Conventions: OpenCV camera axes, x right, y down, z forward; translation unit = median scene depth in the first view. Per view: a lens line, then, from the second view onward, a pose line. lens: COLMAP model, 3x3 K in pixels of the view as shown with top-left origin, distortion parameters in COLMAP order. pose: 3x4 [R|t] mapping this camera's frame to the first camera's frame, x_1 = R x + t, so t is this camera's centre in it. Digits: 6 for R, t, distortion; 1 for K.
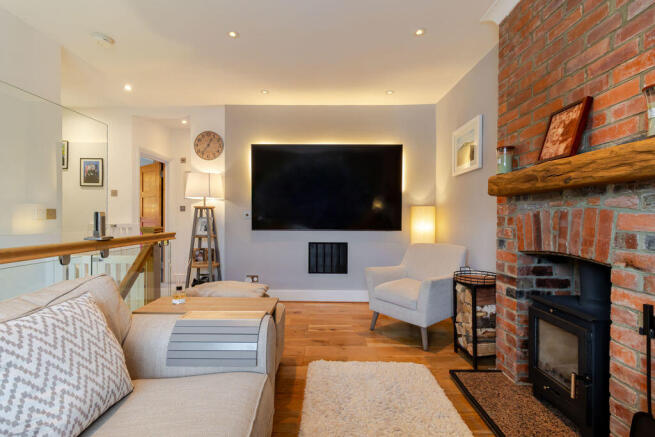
lens RADIAL K [[302.7, 0, 329.0], [0, 302.7, 215.7], [0, 0, 1]] dist [0.021503, -0.000707]
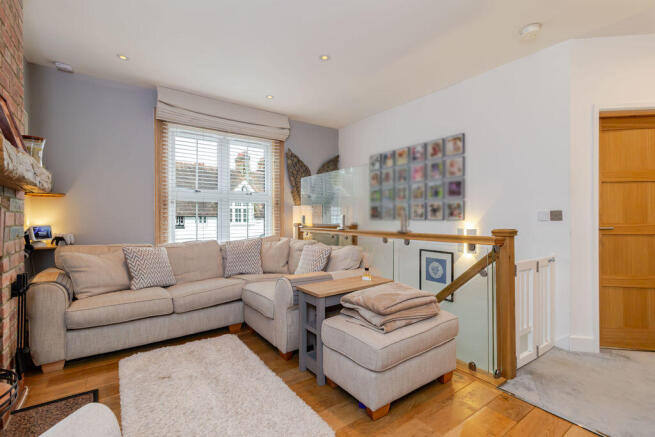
lens RADIAL K [[302.7, 0, 328.0], [0, 302.7, 219.7], [0, 0, 1]] dist [0.021503, -0.000707]
pose [[-0.819715, -0.002704, -0.572766, 0.422312], [-0.002013, 0.999996, -0.001841, 0.016497], [0.572768, -0.000356, -0.819717, 1.914444]]
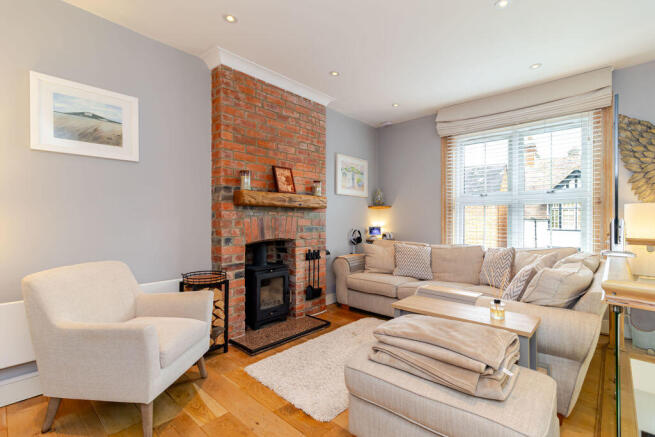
lens RADIAL K [[302.7, 0, 327.8], [0, 302.7, 219.8], [0, 0, 1]] dist [0.021503, -0.000707]
pose [[-0.729126, -0.008144, 0.684332, -0.712699], [-0.011345, 0.999936, -0.000187, -0.003685], [-0.684286, -0.007900, -0.729171, 1.912352]]
